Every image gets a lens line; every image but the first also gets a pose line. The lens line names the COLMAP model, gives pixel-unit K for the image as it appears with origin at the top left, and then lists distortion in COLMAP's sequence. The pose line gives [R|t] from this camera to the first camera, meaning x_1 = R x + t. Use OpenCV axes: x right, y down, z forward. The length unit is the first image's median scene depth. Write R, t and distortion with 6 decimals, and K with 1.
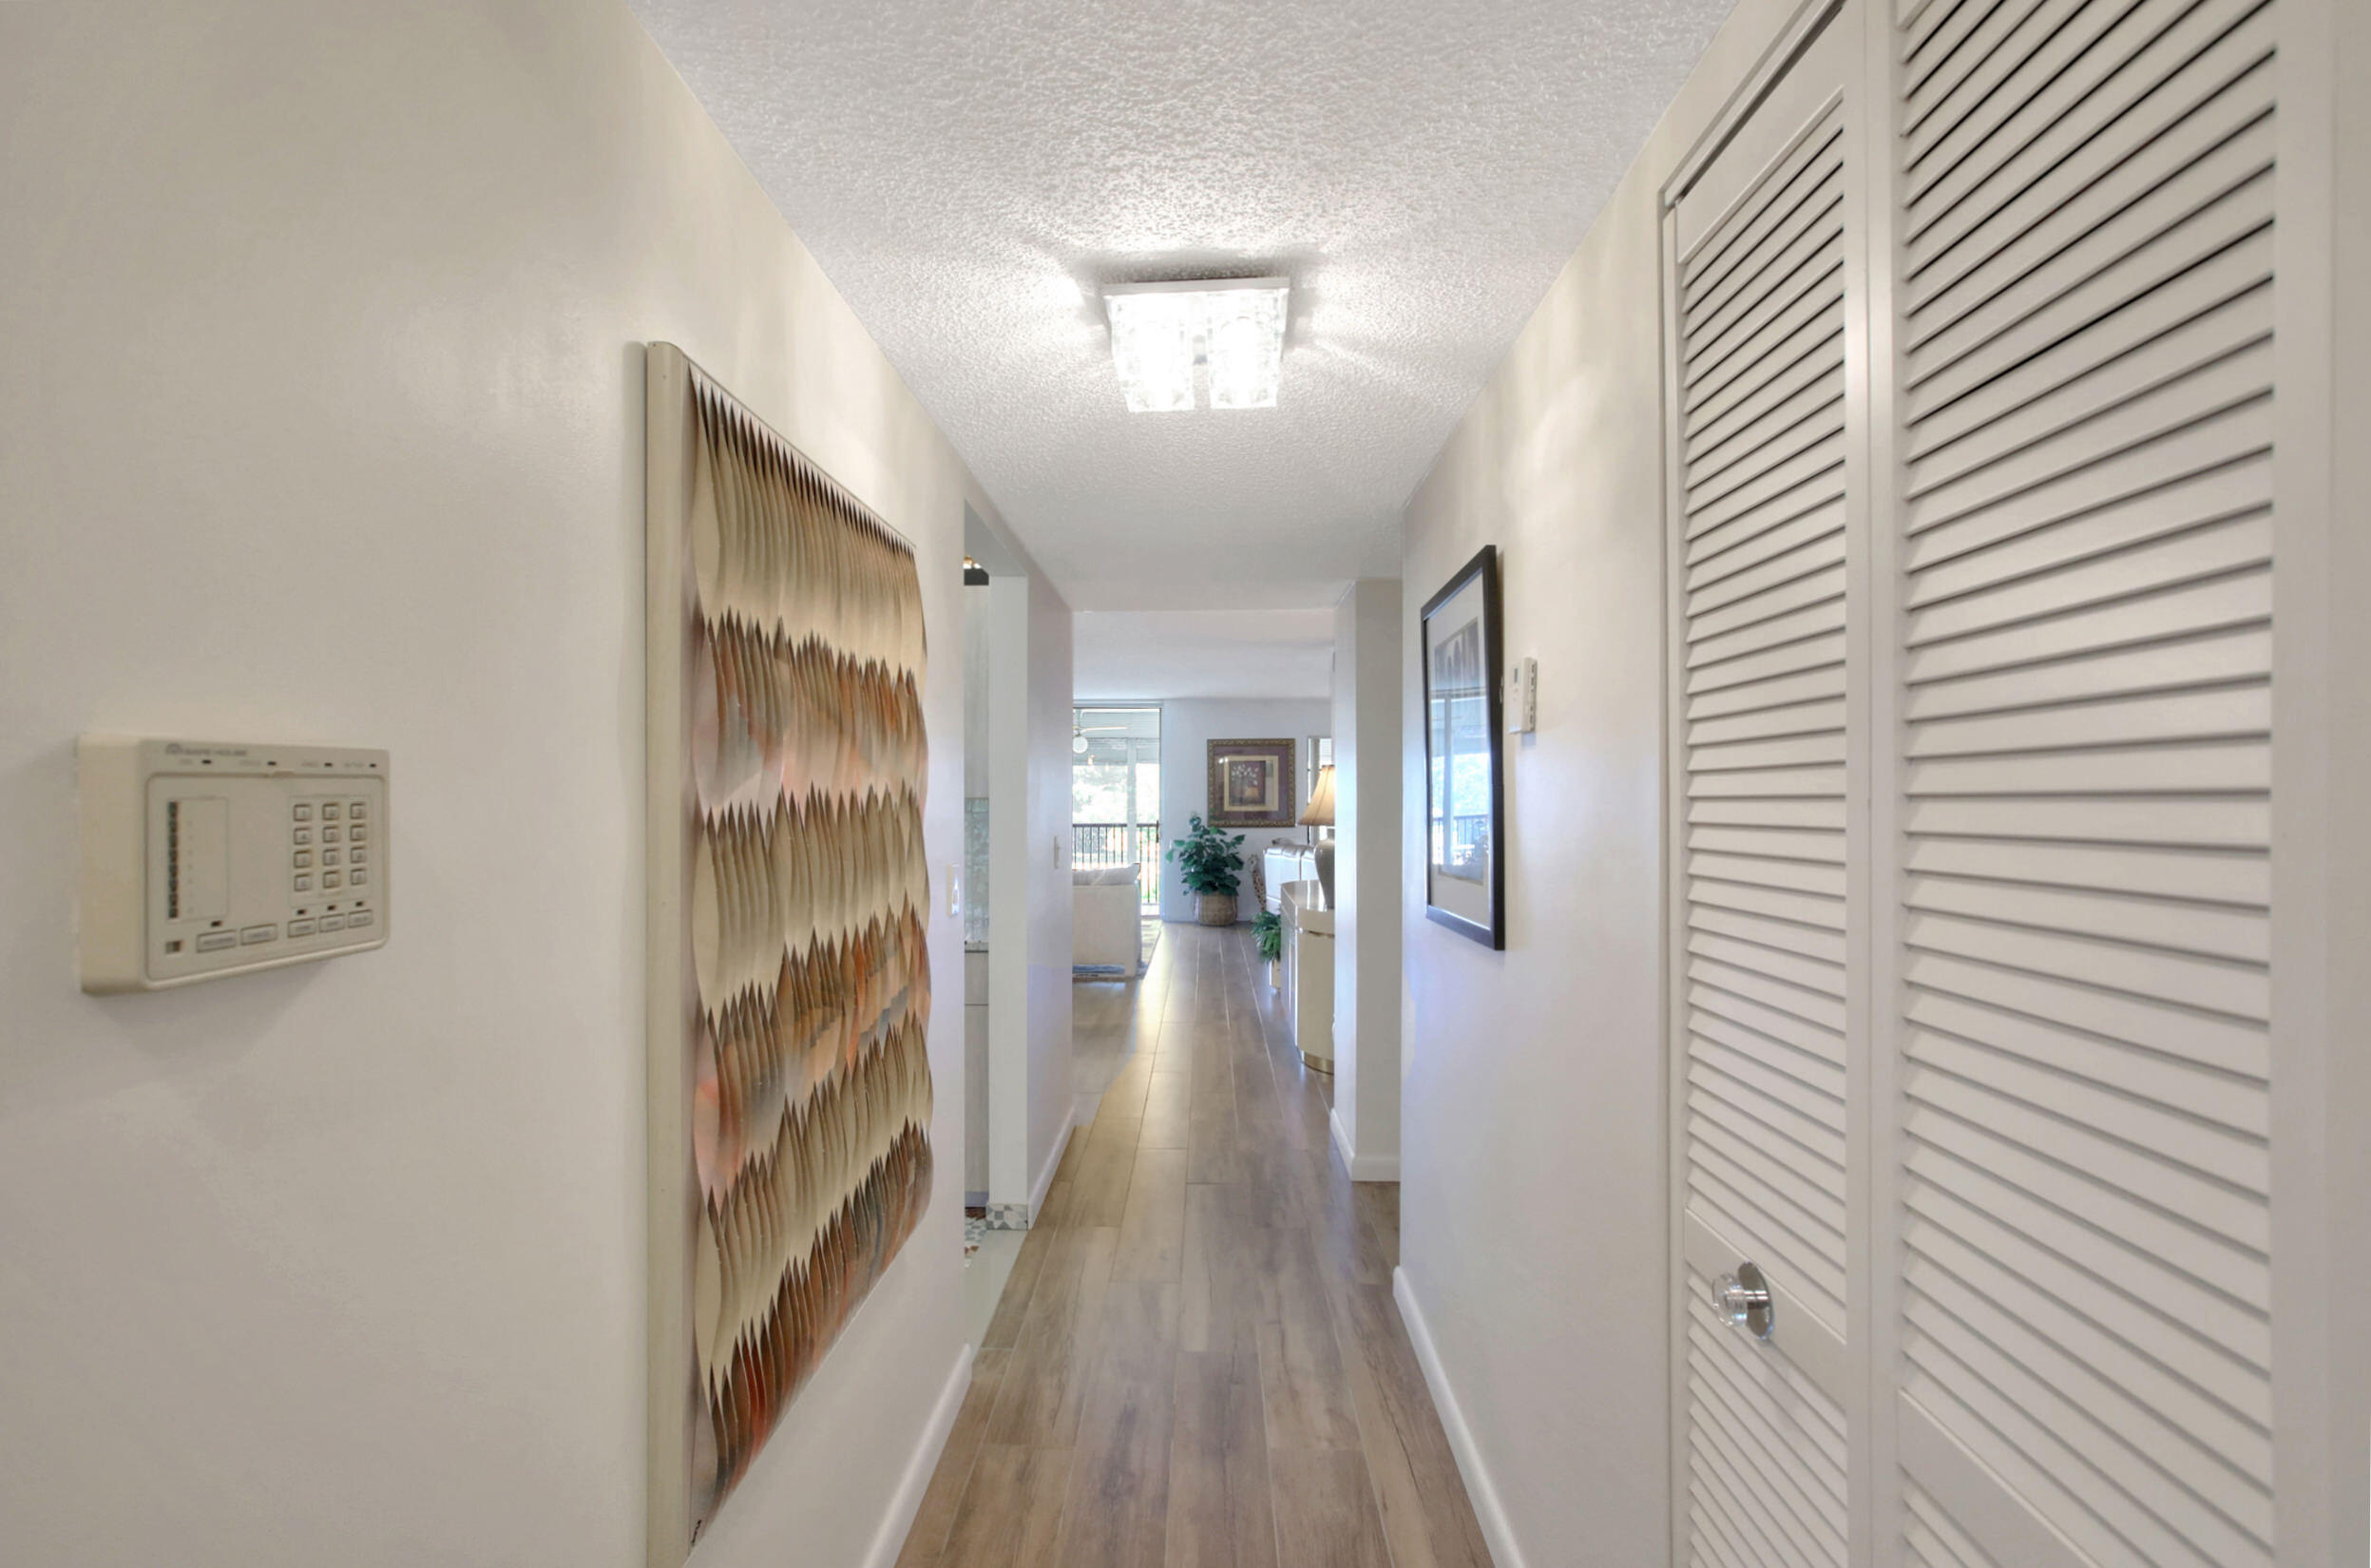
lens RADIAL K [[1126.1, 0, 1185.5], [0, 1126.1, 784.0], [0, 0, 1]] dist [-0.000019, -0.000004]
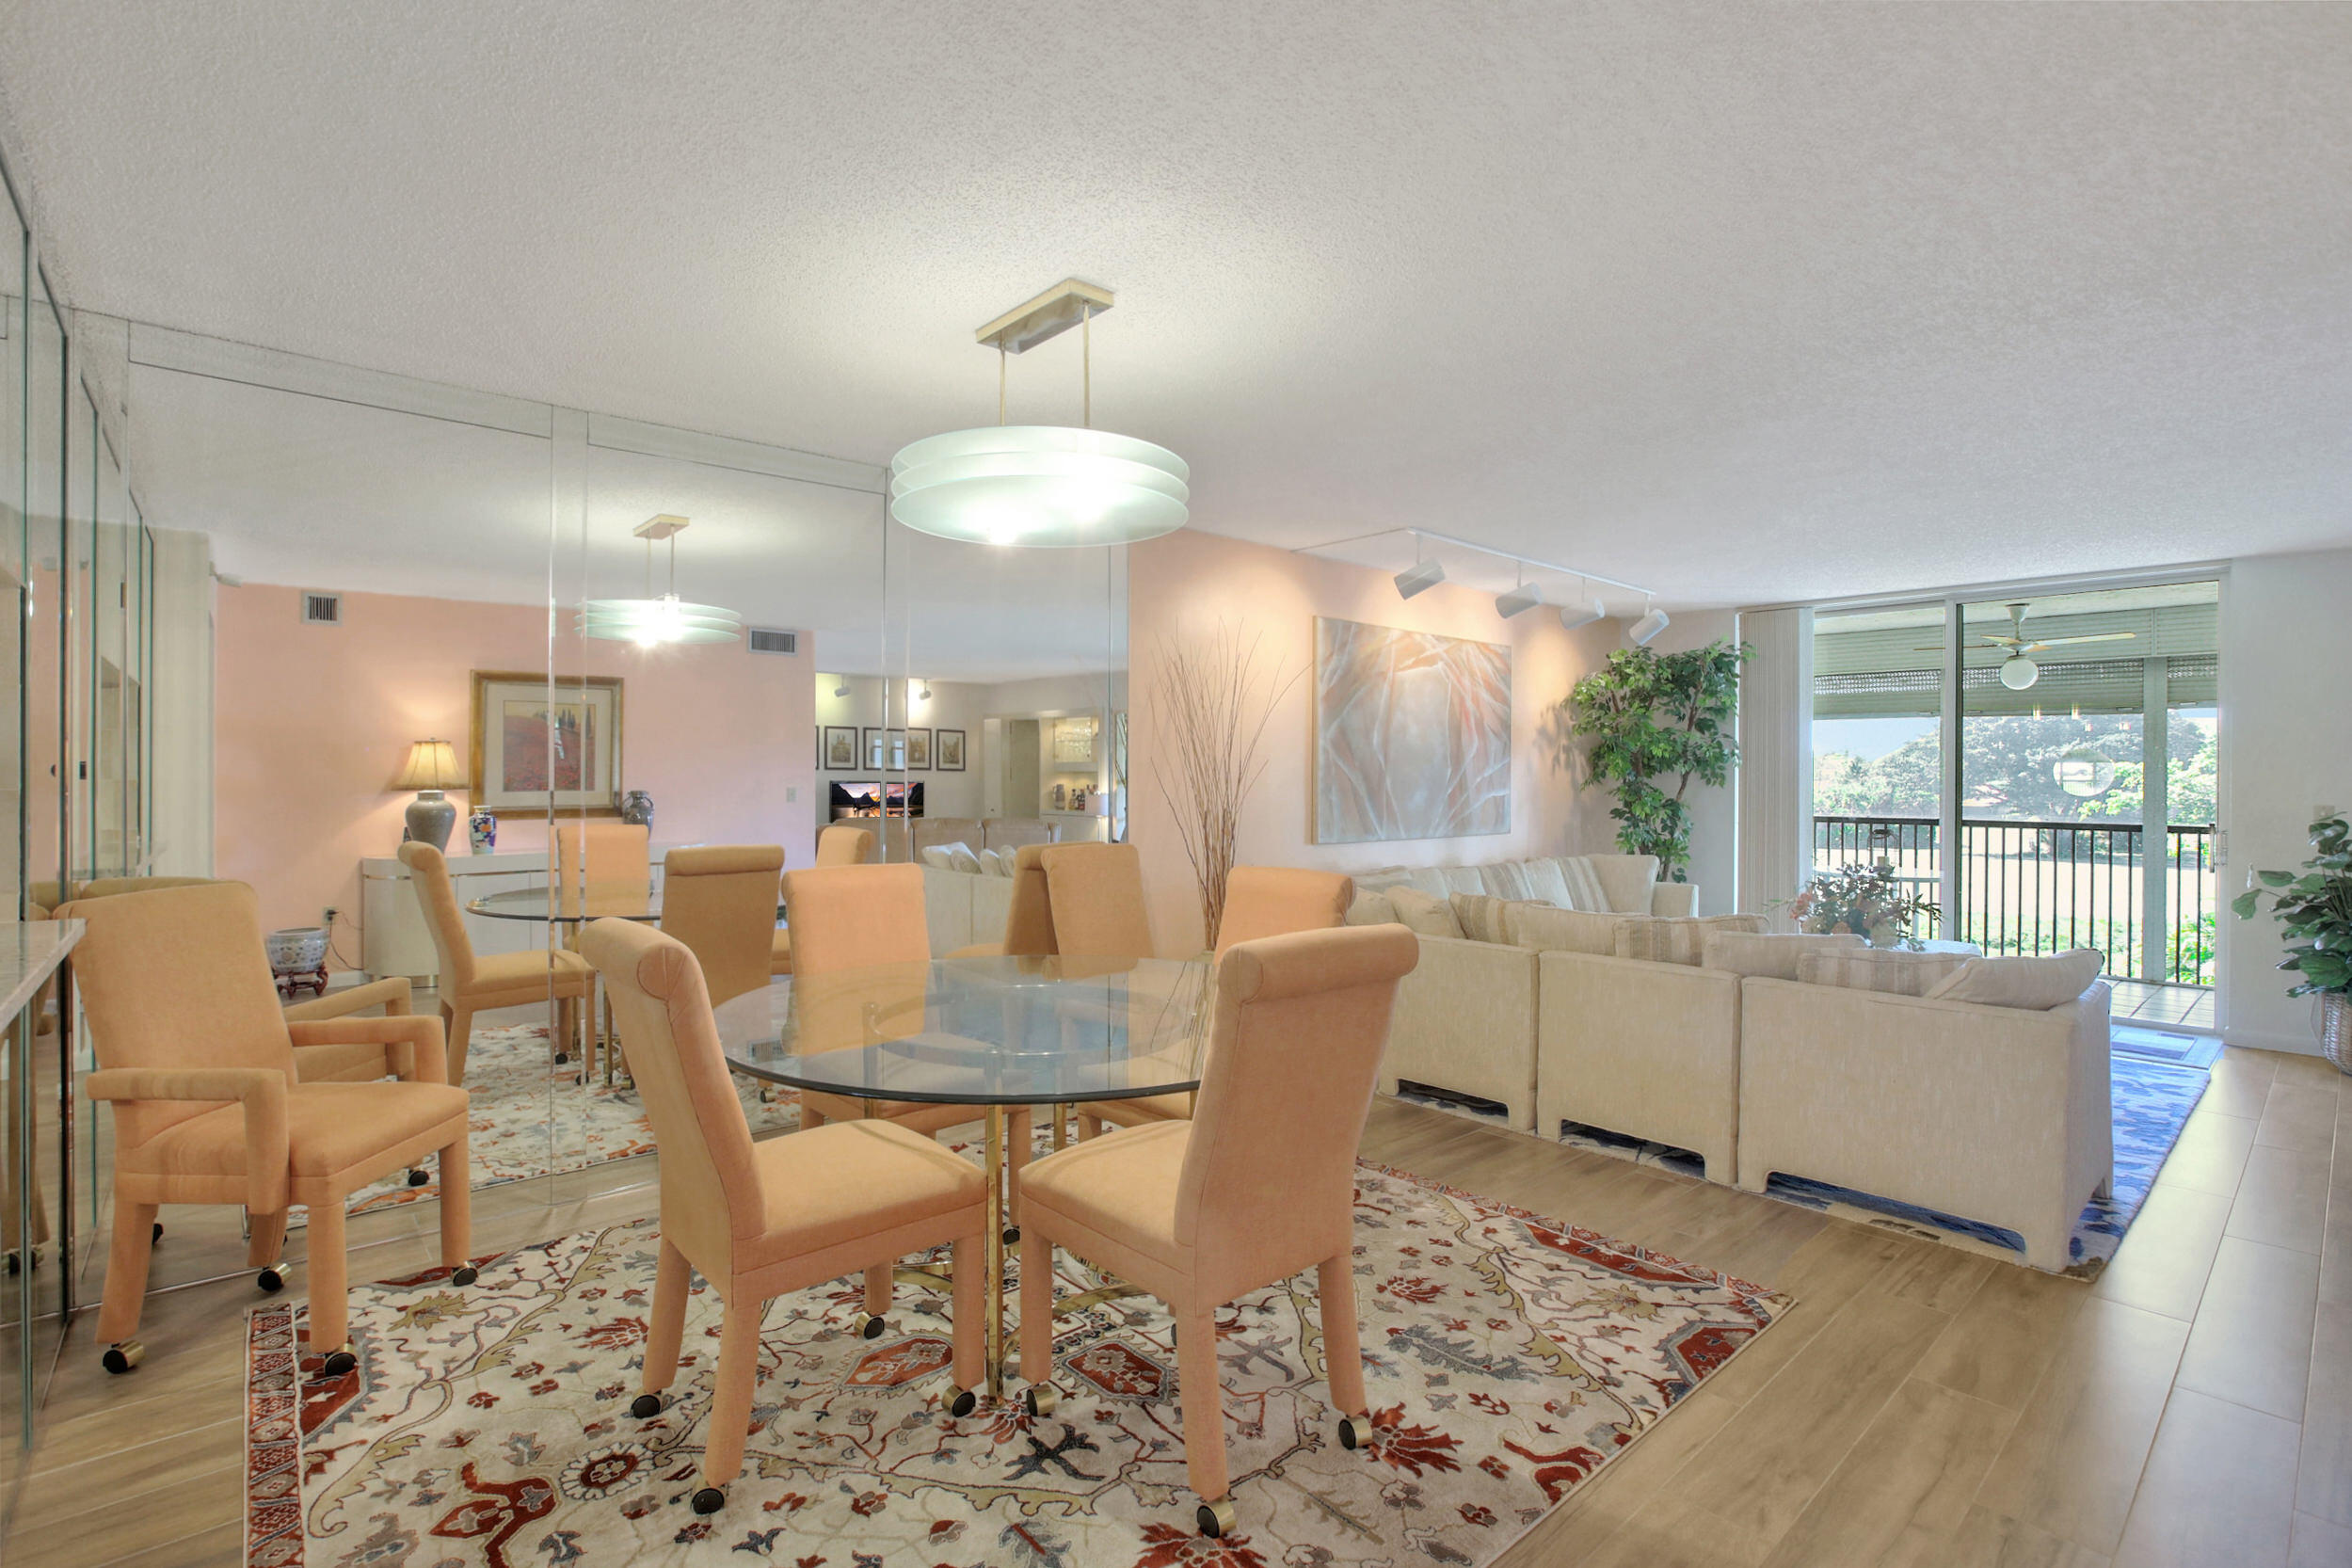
lens RADIAL K [[1086.8, 0, 1162.7], [0, 1086.8, 784.3], [0, 0, 1]] dist [-0.028319, 0.007653]
pose [[0.676654, 0.009038, -0.736246, 0.005459], [0.003490, 0.999874, 0.015482, 0.008496], [0.736293, -0.013045, 0.676537, 0.407210]]
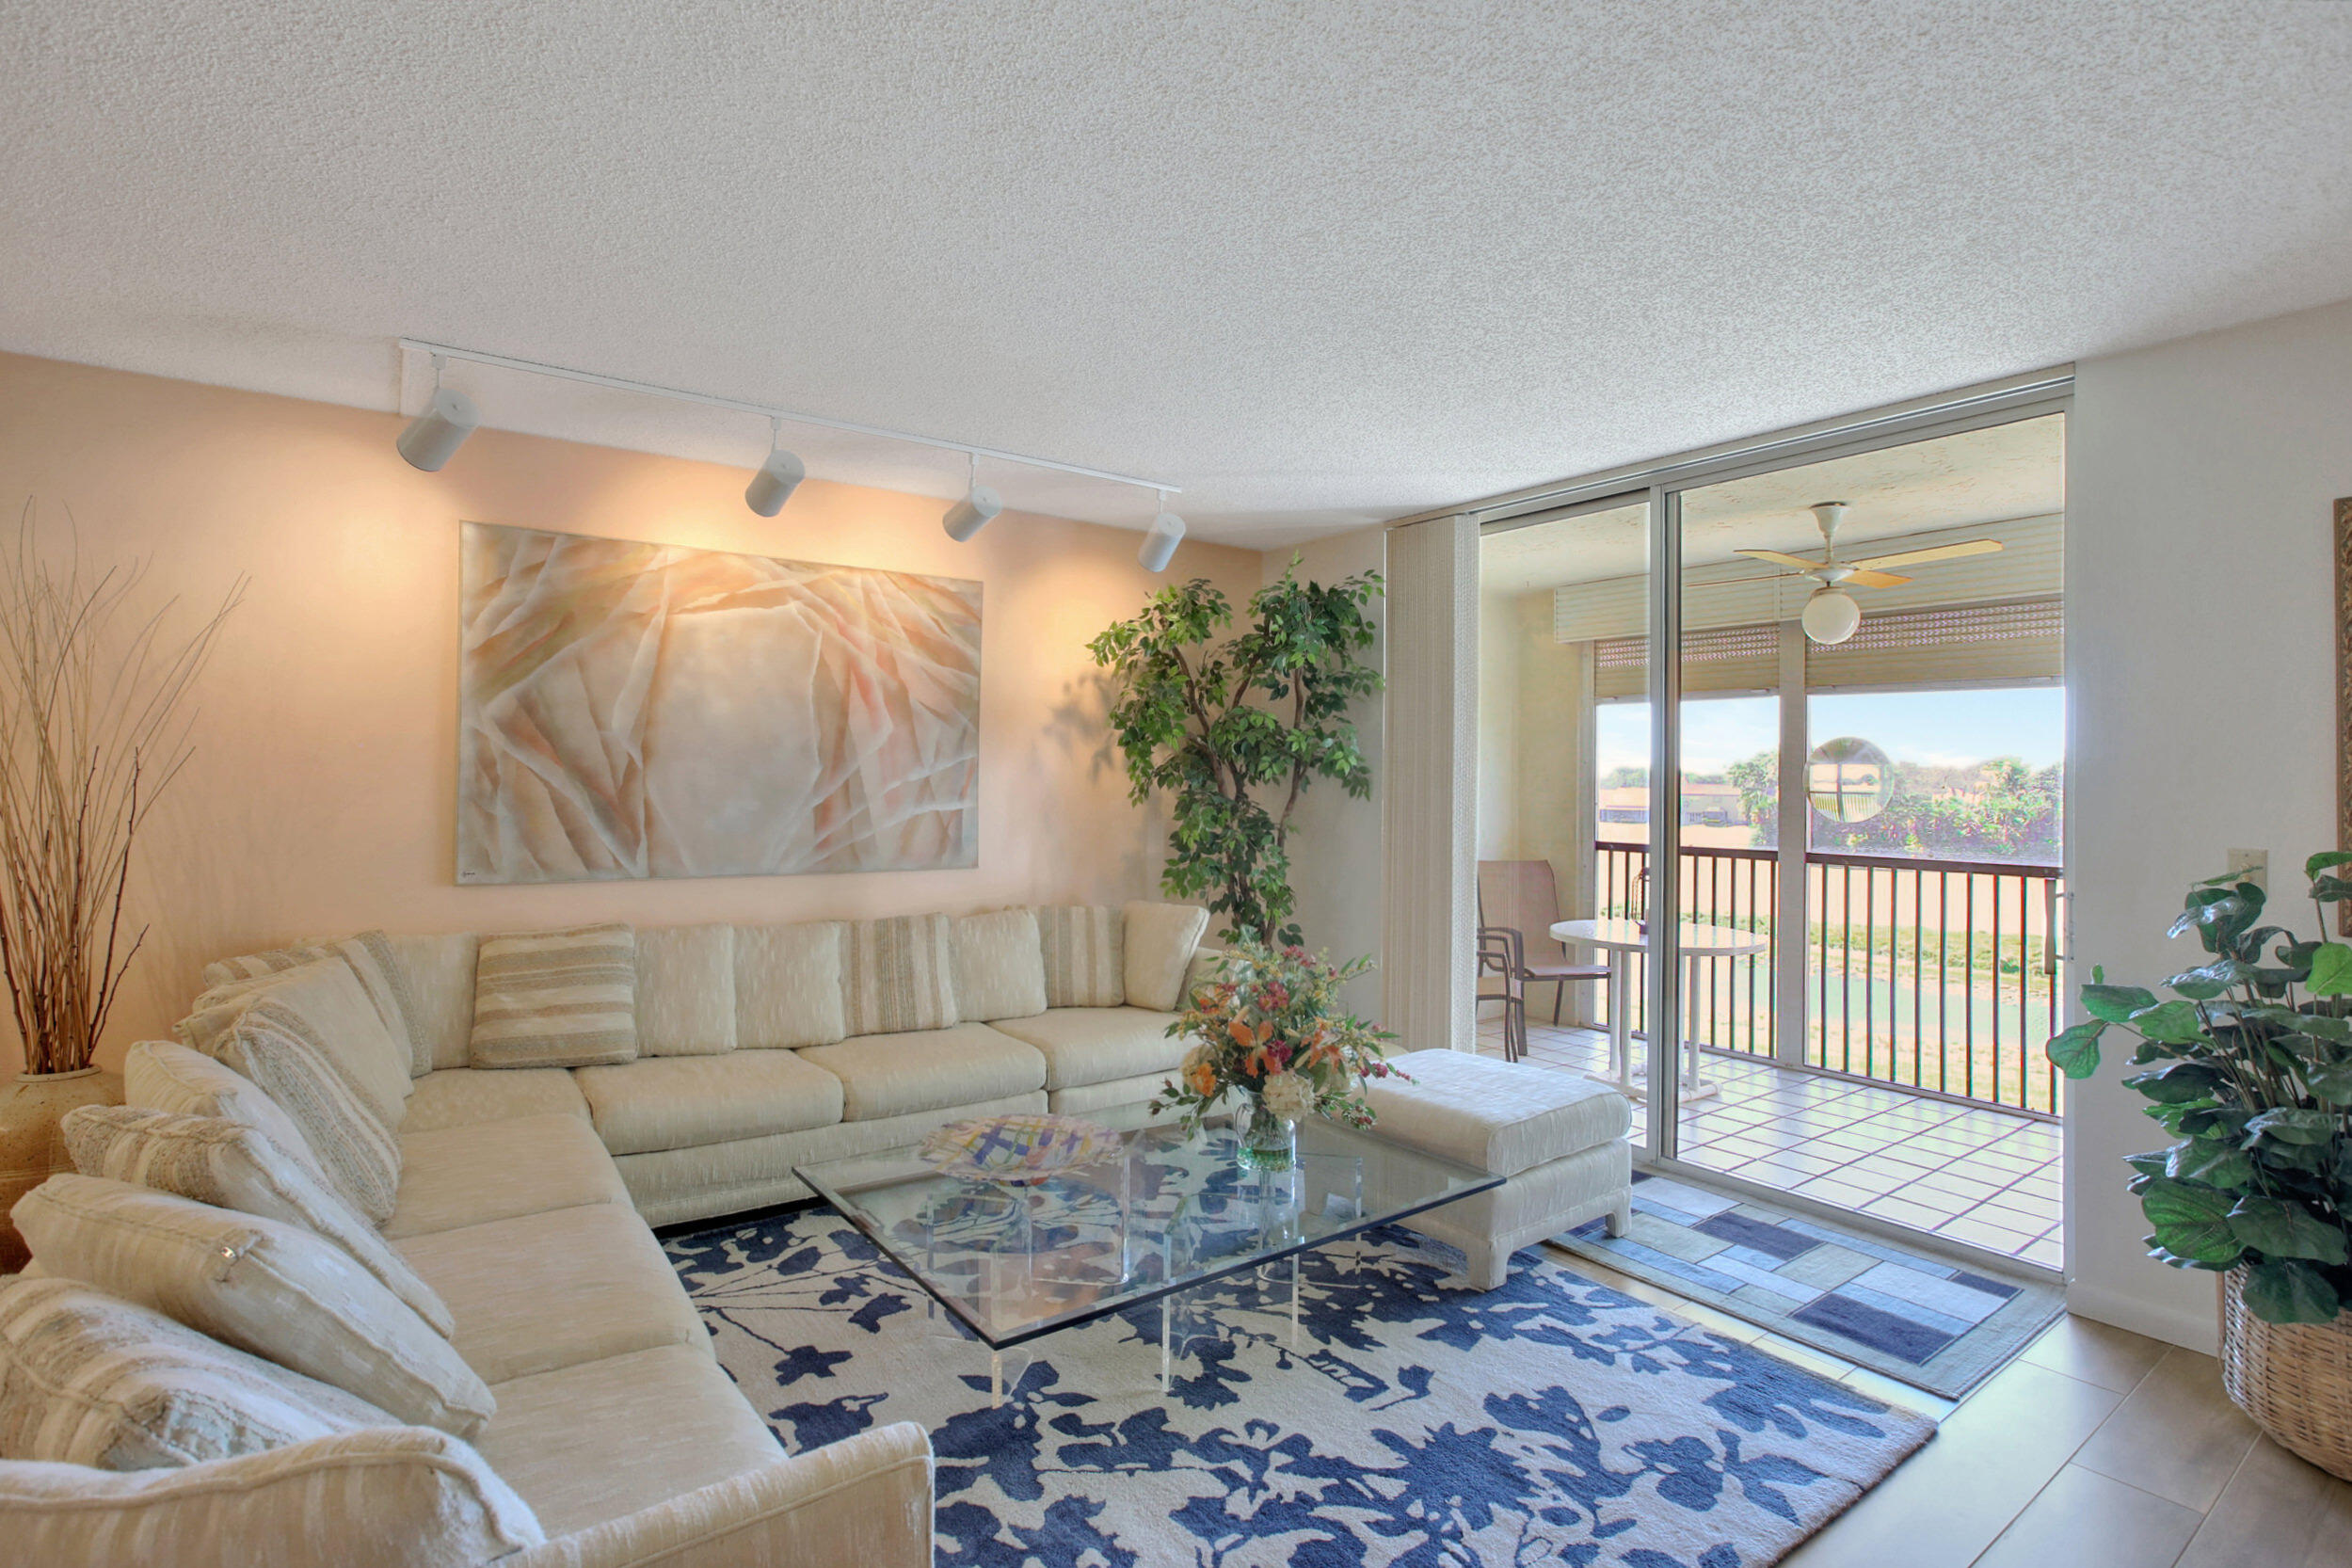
lens RADIAL K [[1114.2, 0, 1150.5], [0, 1114.2, 789.3], [0, 0, 1]] dist [-0.069590, 0.029098]
pose [[0.584576, 0.012961, -0.811235, 0.049756], [-0.003030, 0.999900, 0.013792, 0.011064], [0.811333, -0.005605, 0.584557, 0.738129]]
